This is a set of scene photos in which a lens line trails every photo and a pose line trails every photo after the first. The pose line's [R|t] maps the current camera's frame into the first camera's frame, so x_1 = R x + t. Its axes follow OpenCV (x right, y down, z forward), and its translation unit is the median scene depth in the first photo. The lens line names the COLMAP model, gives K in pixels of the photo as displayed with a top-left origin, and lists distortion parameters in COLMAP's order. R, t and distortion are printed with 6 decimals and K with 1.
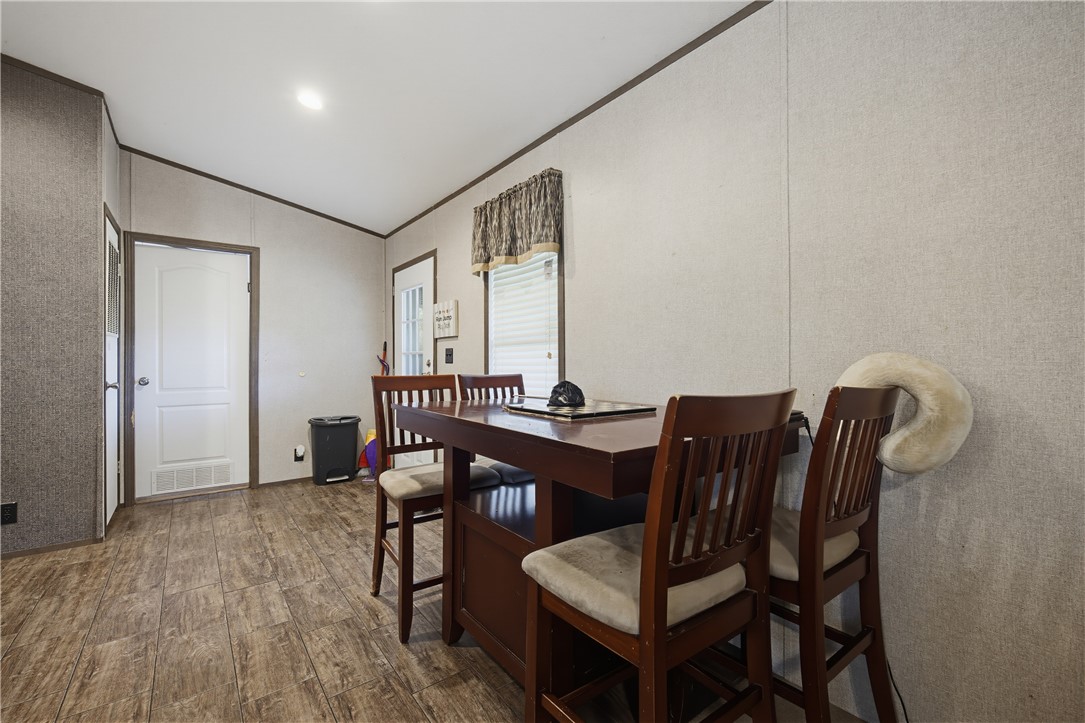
lens RADIAL K [[456.9, 0, 542.8], [0, 456.9, 357.5], [0, 0, 1]] dist [0.001126, -0.000025]
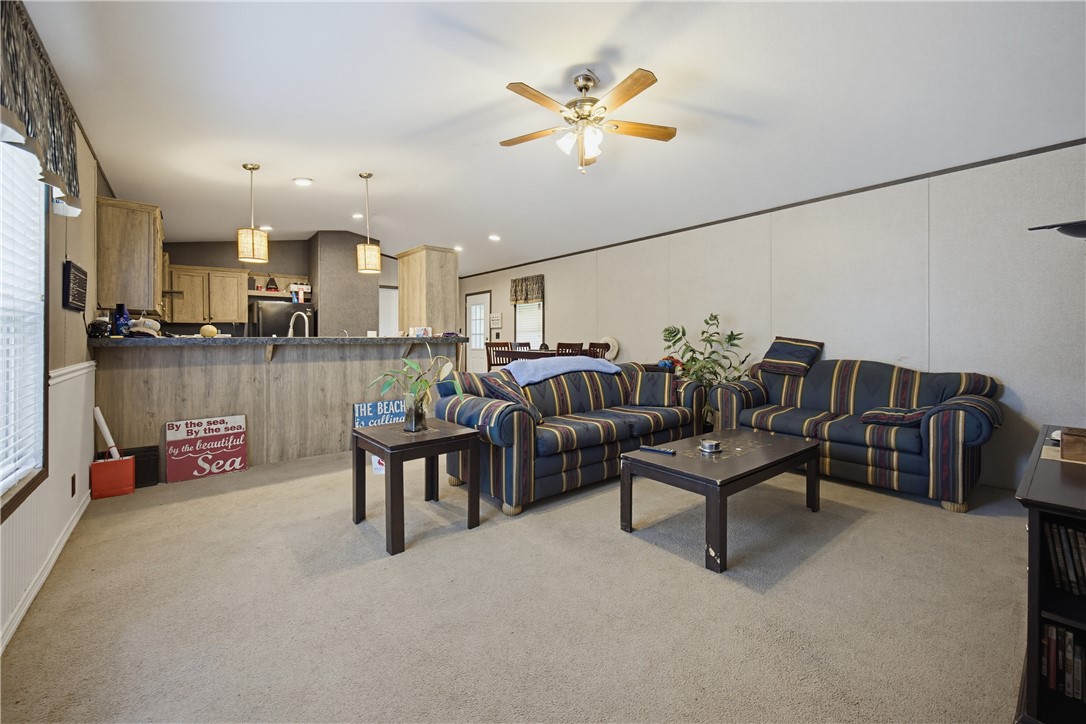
lens RADIAL K [[423.4, 0, 546.0], [0, 423.4, 343.1], [0, 0, 1]] dist [0.000320, 0.000044]
pose [[0.999125, 0.010494, 0.040480, -0.051121], [-0.011148, 0.999811, 0.015951, -0.002530], [-0.040304, -0.016389, 0.999053, -1.726035]]
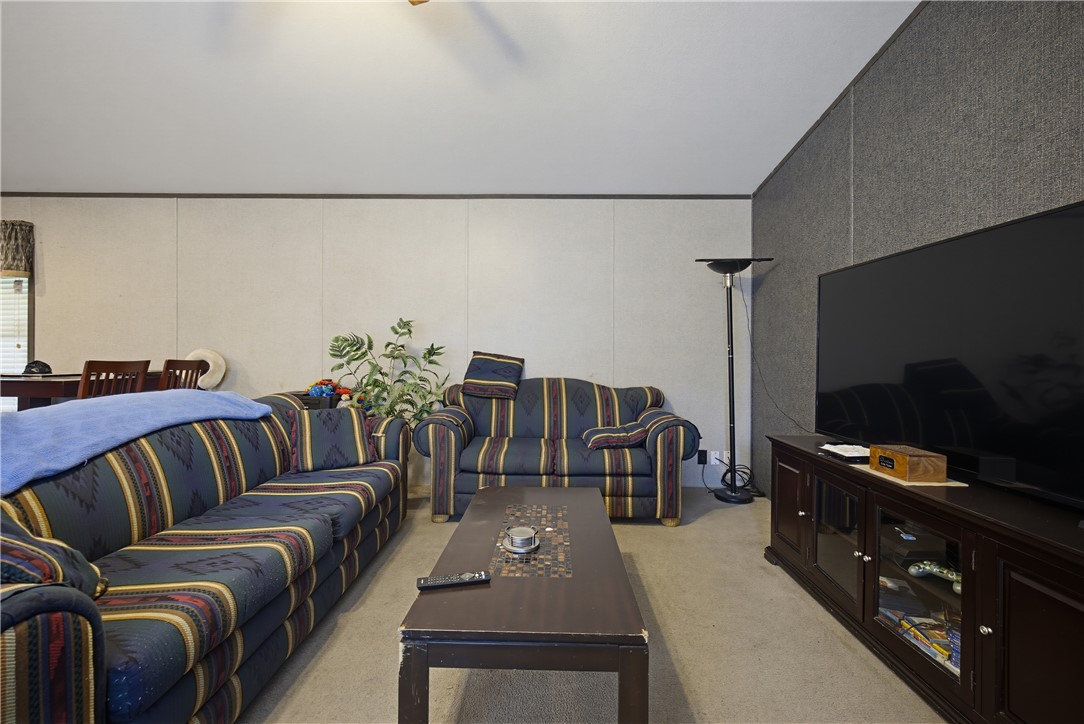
lens RADIAL K [[456.5, 0, 542.3], [0, 456.5, 358.1], [0, 0, 1]] dist [0.001126, -0.000025]
pose [[0.619638, 0.007339, 0.784853, -0.094584], [-0.017433, 0.999838, 0.004414, -0.001075], [-0.784694, -0.016417, 0.619666, -1.216859]]
